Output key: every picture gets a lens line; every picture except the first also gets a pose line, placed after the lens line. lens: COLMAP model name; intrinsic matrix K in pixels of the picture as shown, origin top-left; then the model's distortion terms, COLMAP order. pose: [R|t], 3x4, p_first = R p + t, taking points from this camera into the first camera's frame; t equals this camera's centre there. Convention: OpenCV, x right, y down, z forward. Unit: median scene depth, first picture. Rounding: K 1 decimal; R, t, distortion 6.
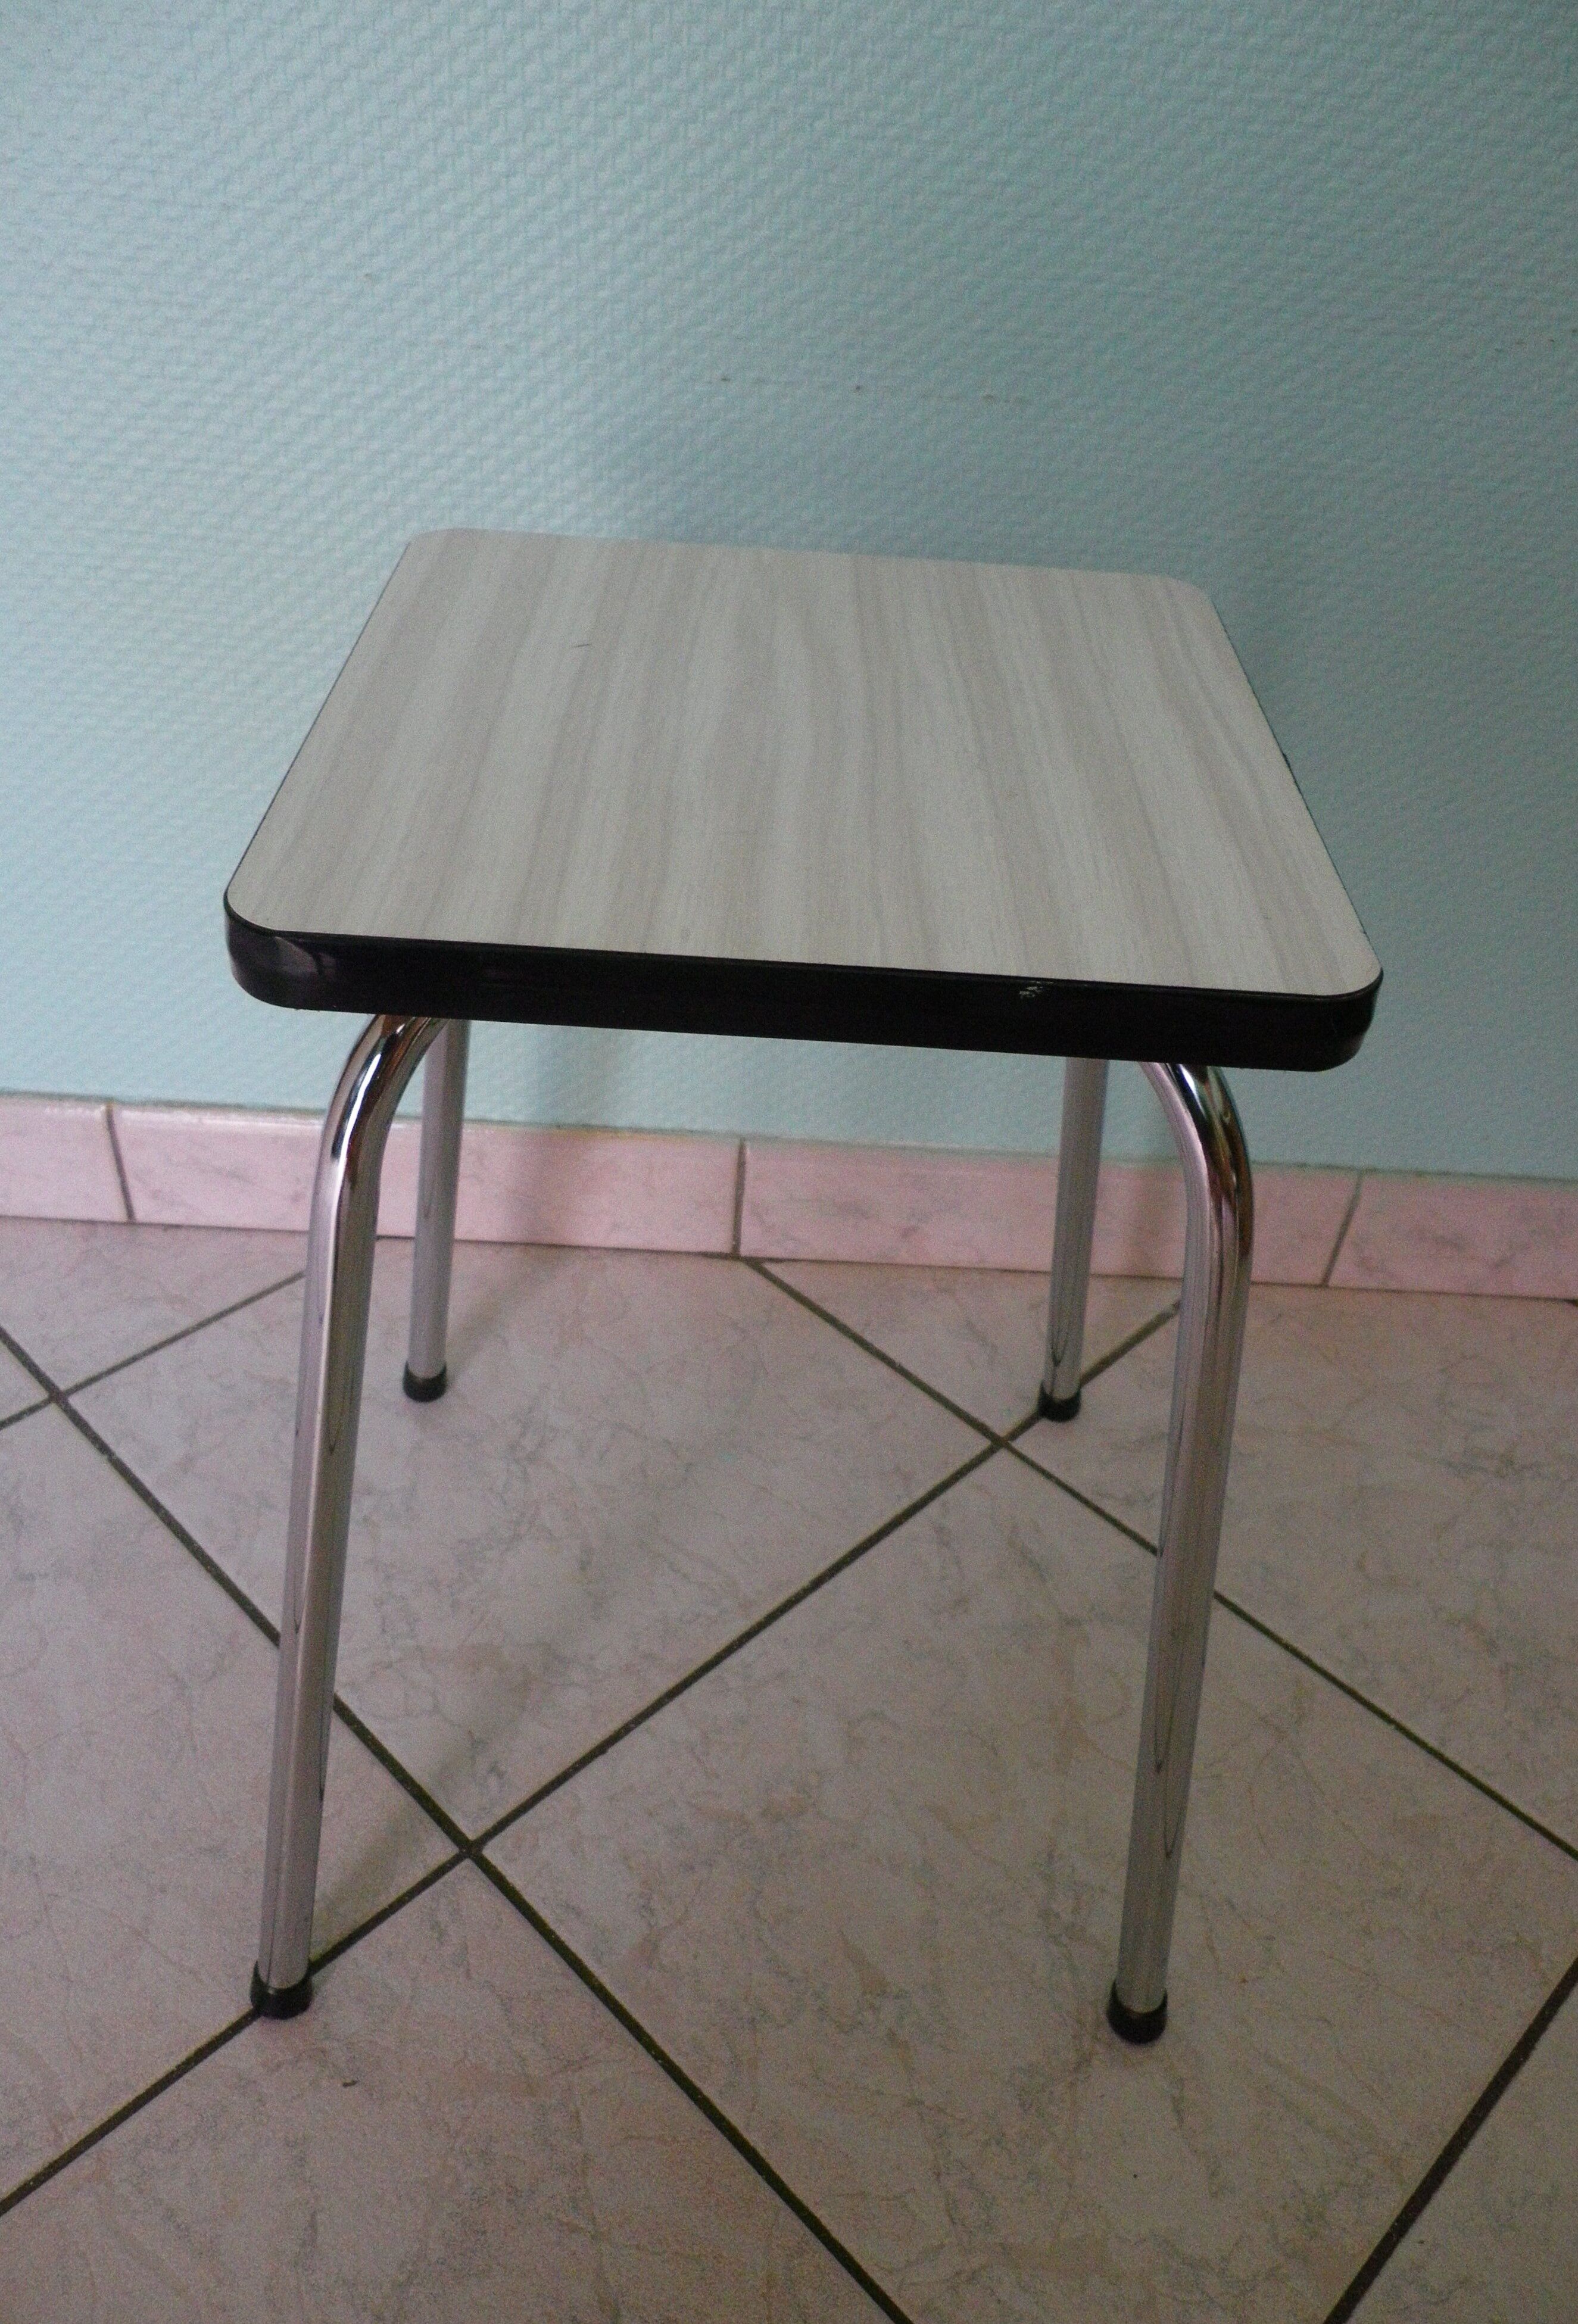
lens RADIAL K [[1826.4, 0, 787.2], [0, 1826.4, 1181.9], [0, 0, 1]] dist [-0.008310, 0.008759]
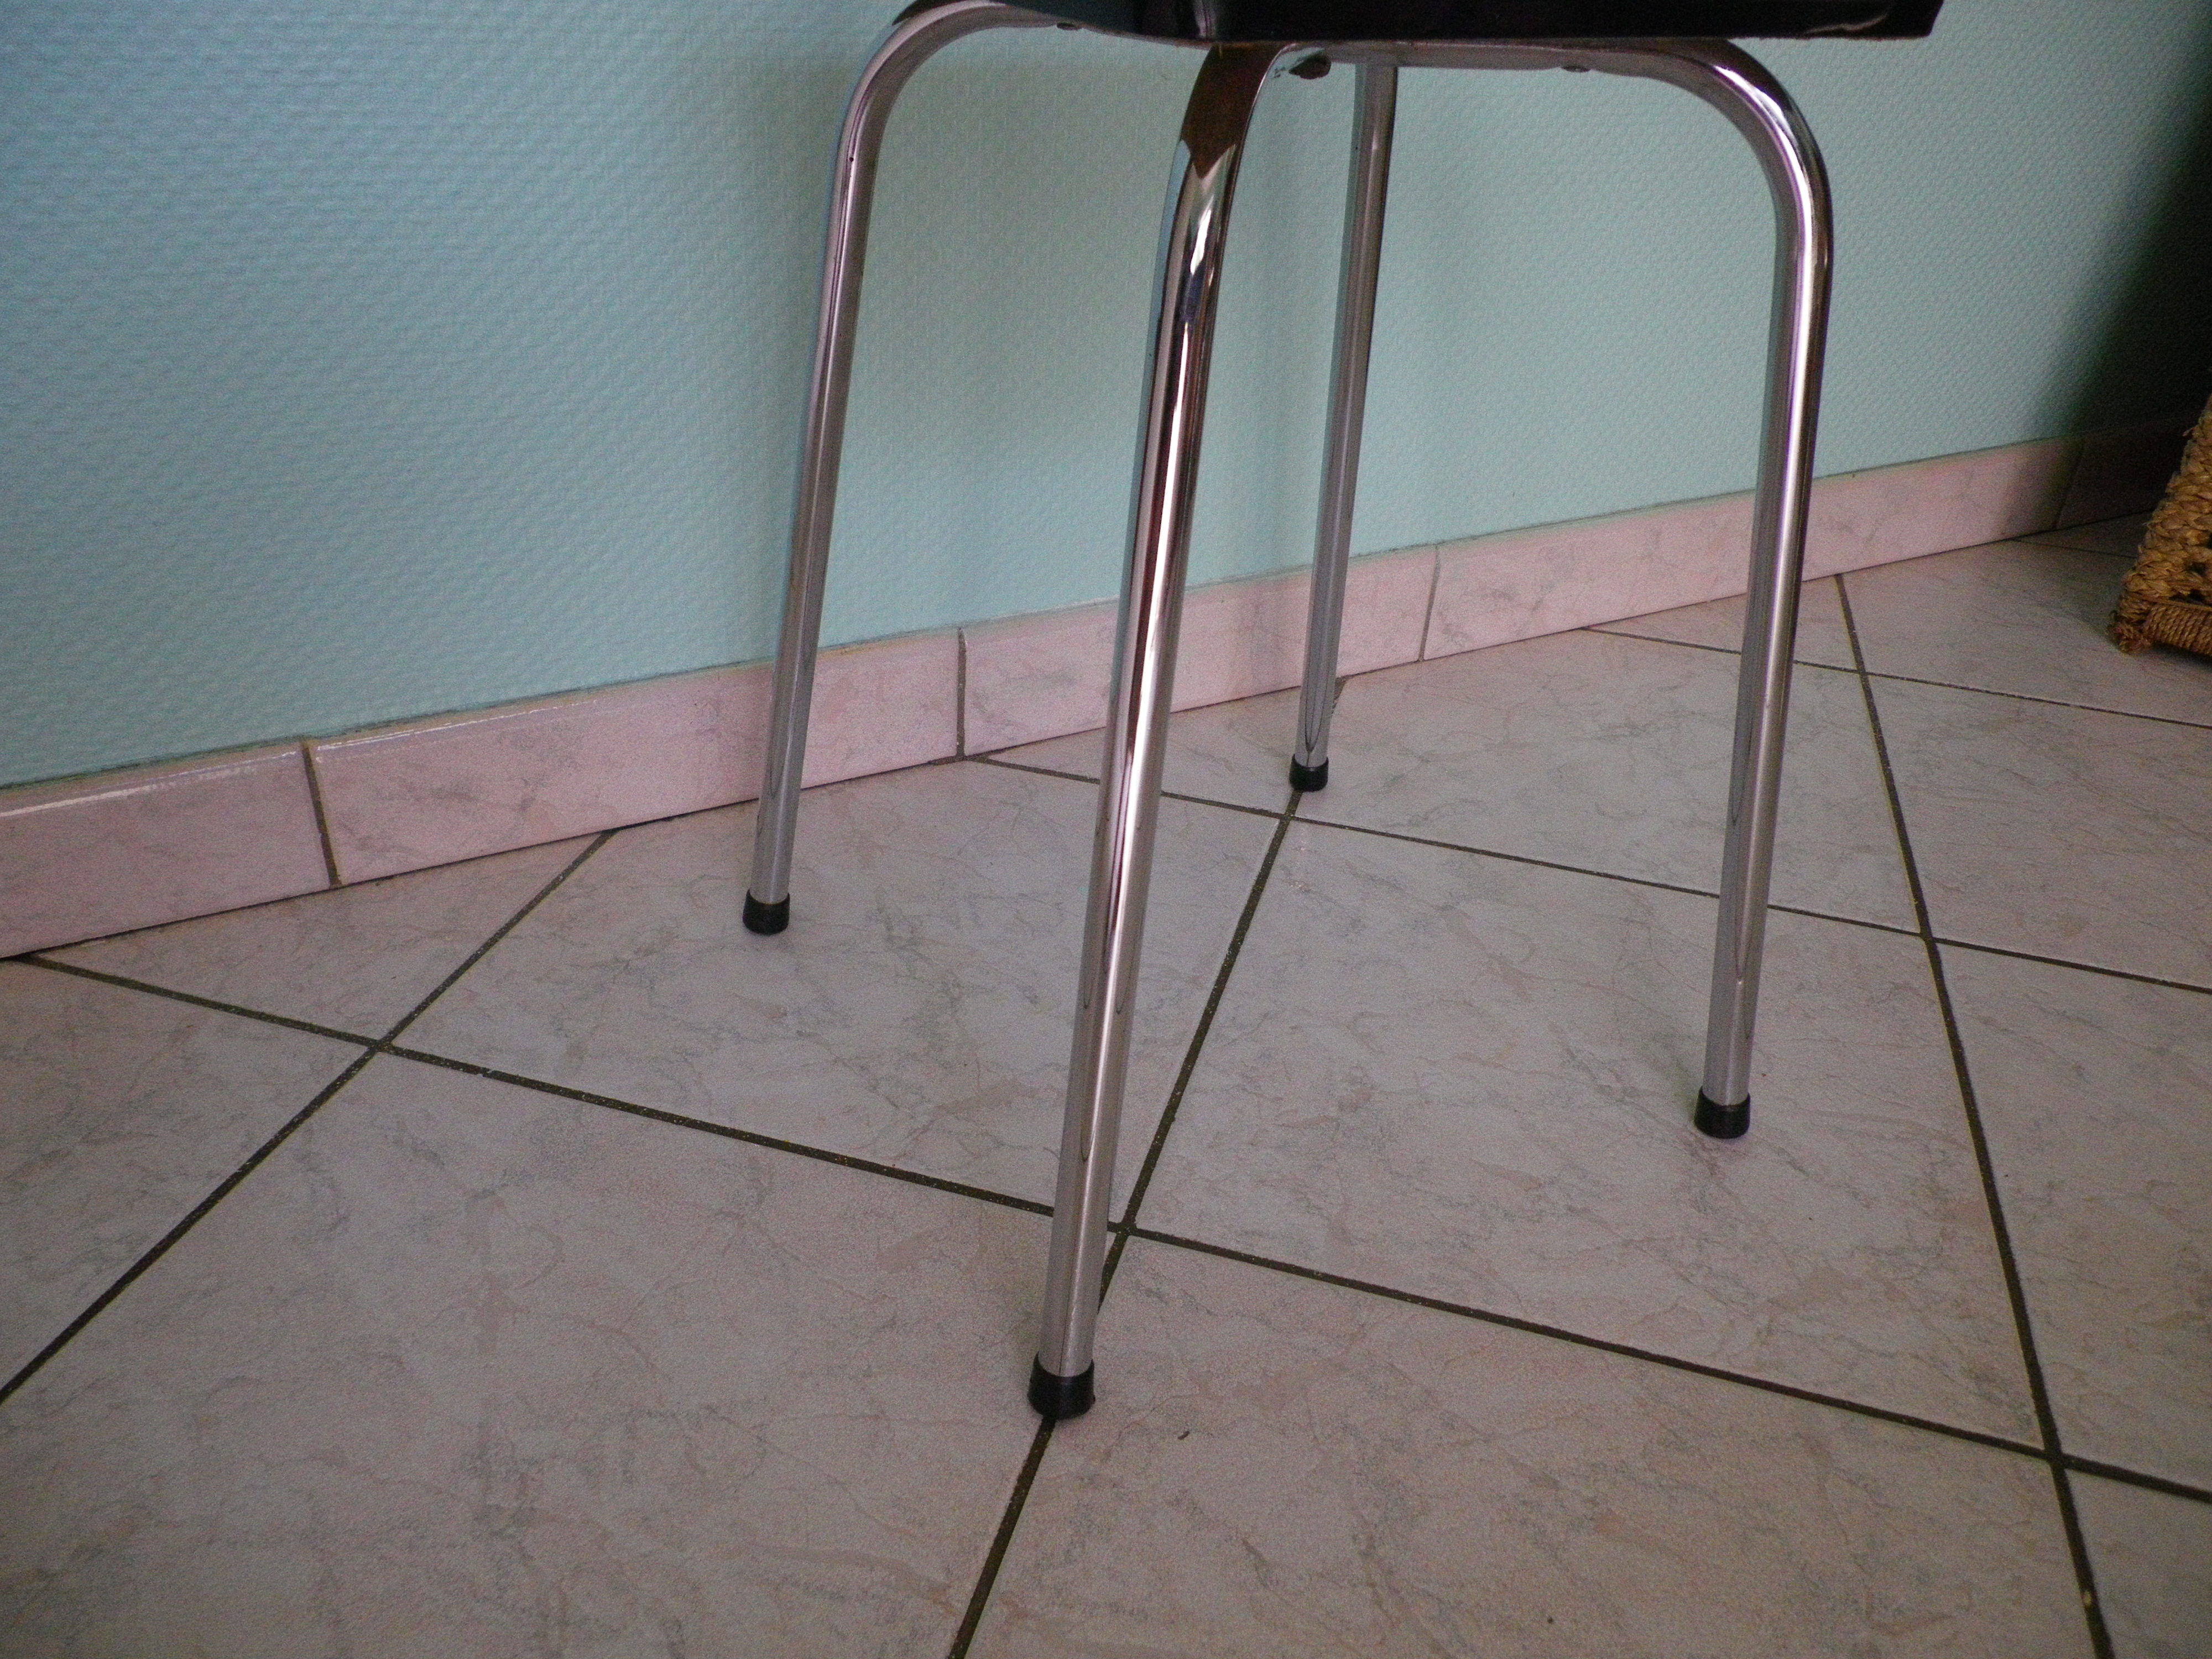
lens RADIAL K [[1692.3, 0, 1123.0], [0, 1692.3, 808.4], [0, 0, 1]] dist [-0.009484, 0.008114]
pose [[0.872544, -0.265382, 0.410171, -0.452831], [0.310066, 0.949641, -0.045172, 0.181579], [-0.377527, 0.166594, 0.910889, 0.135680]]
